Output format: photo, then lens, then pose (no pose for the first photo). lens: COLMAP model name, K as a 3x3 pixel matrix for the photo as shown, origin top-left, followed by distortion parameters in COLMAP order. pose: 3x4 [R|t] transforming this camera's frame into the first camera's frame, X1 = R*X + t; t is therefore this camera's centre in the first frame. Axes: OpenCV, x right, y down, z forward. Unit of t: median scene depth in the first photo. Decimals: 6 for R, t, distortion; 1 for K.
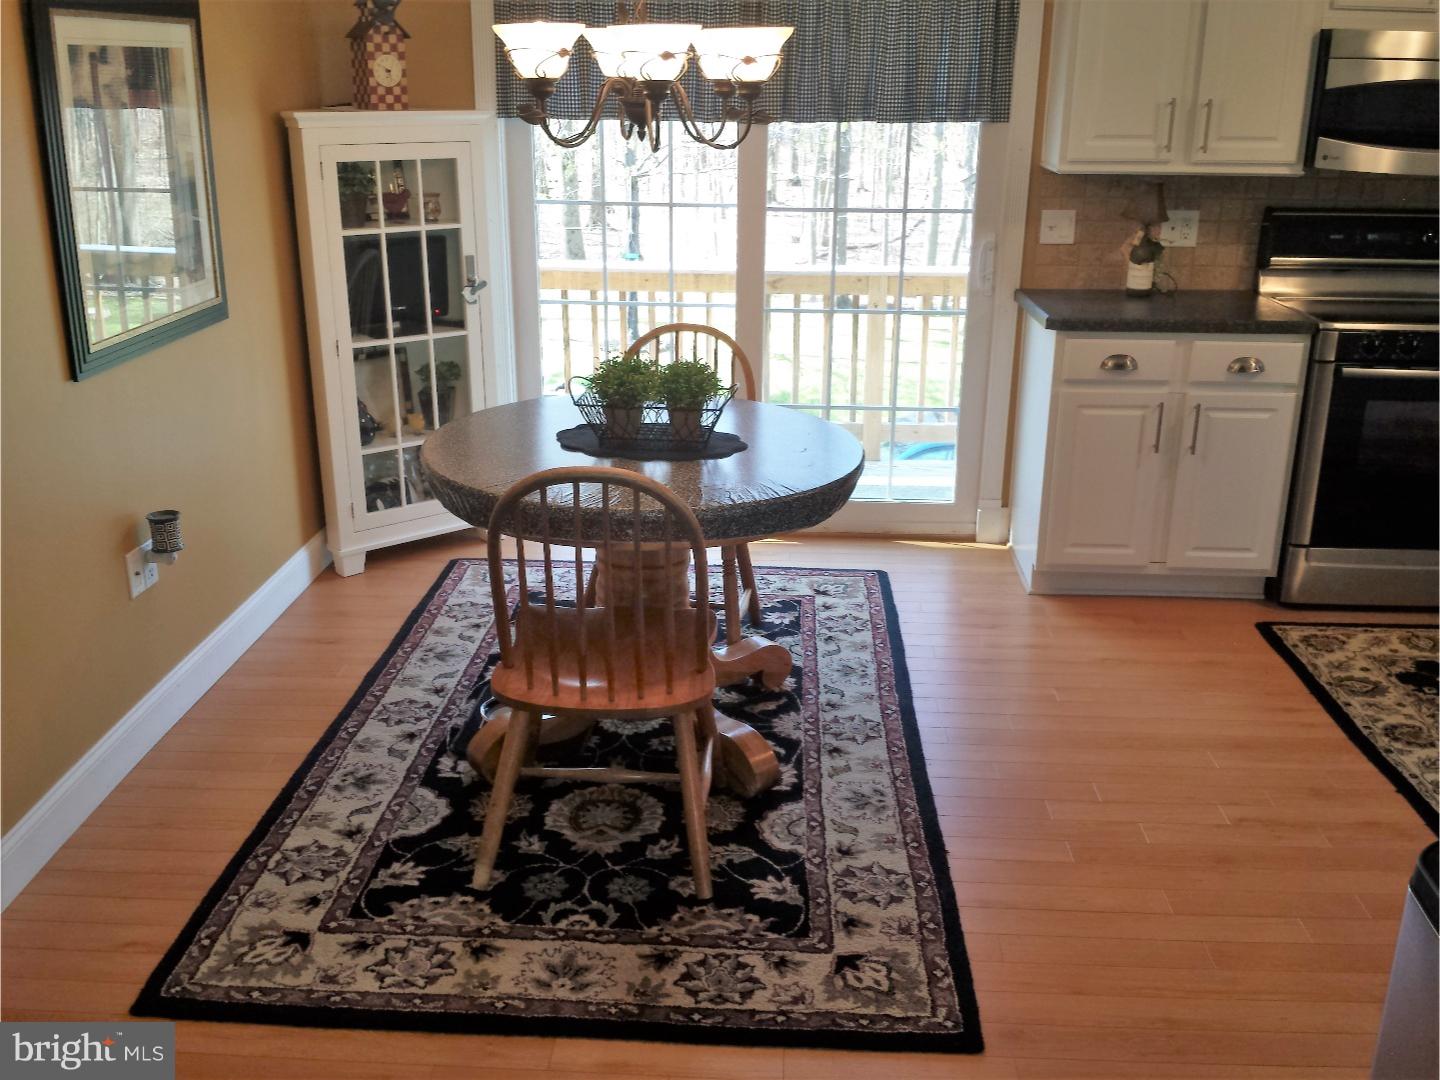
lens RADIAL K [[1354.4, 0, 721.8], [0, 1354.4, 529.3], [0, 0, 1]] dist [-0.023122, 0.000000]
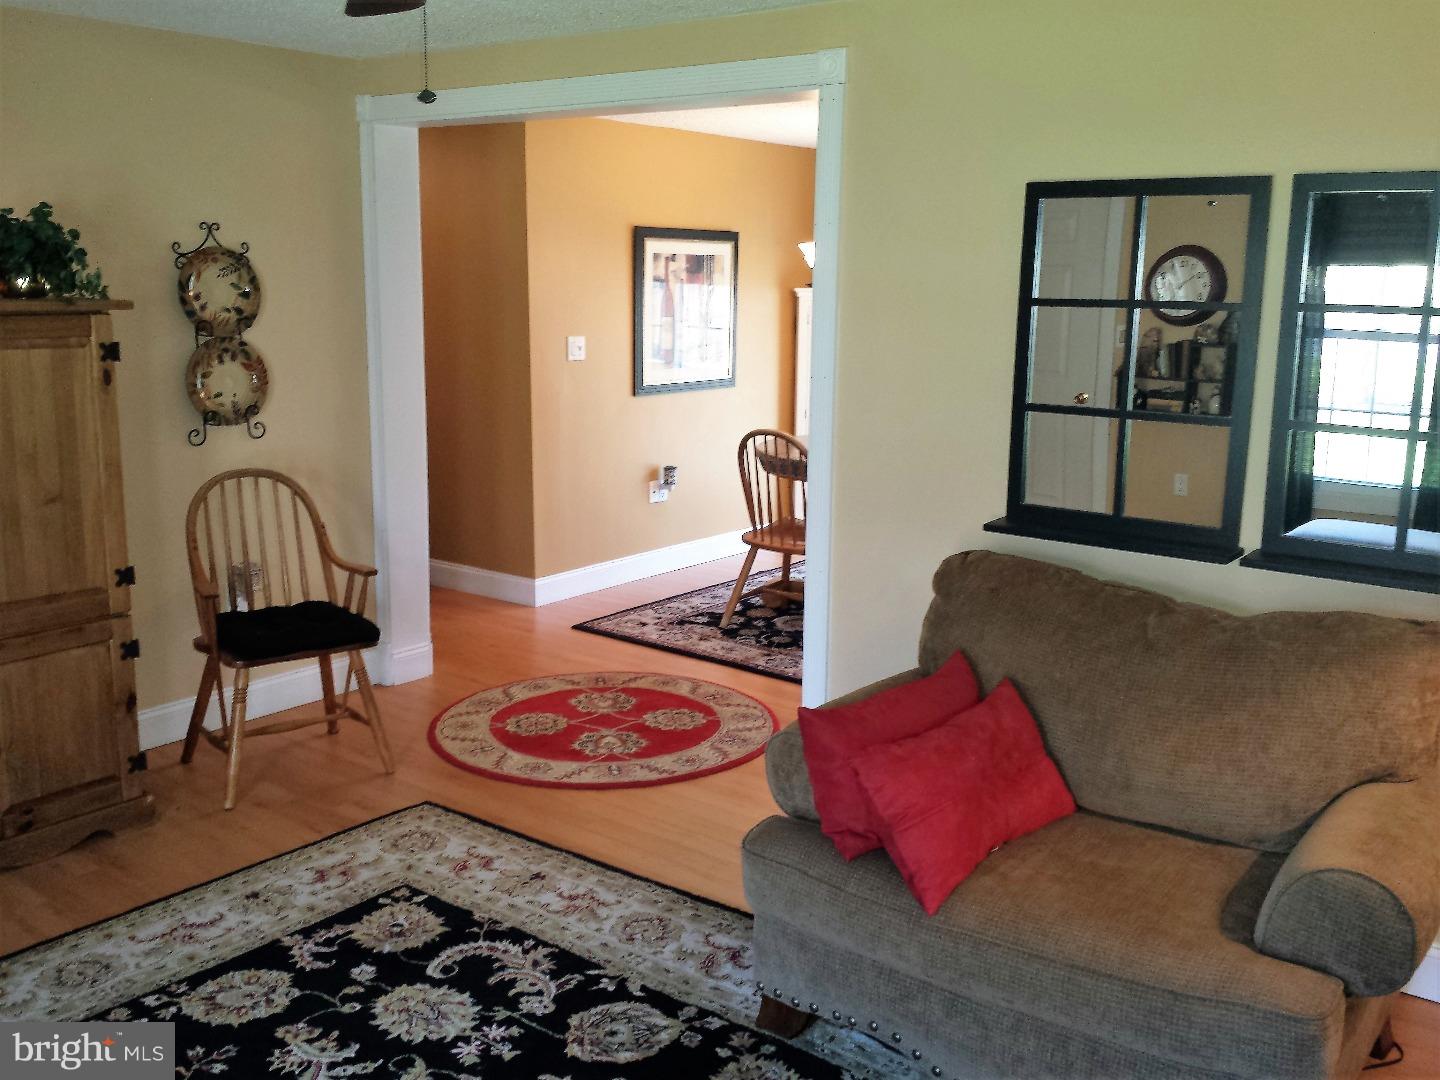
lens RADIAL K [[1354.4, 0, 719.8], [0, 1354.4, 546.9], [0, 0, 1]] dist [-0.023122, 0.000000]
pose [[0.821131, 0.127364, -0.556348, 1.003270], [-0.191974, 0.979620, -0.059077, 0.262731], [0.537485, 0.155314, 0.828847, -0.831741]]
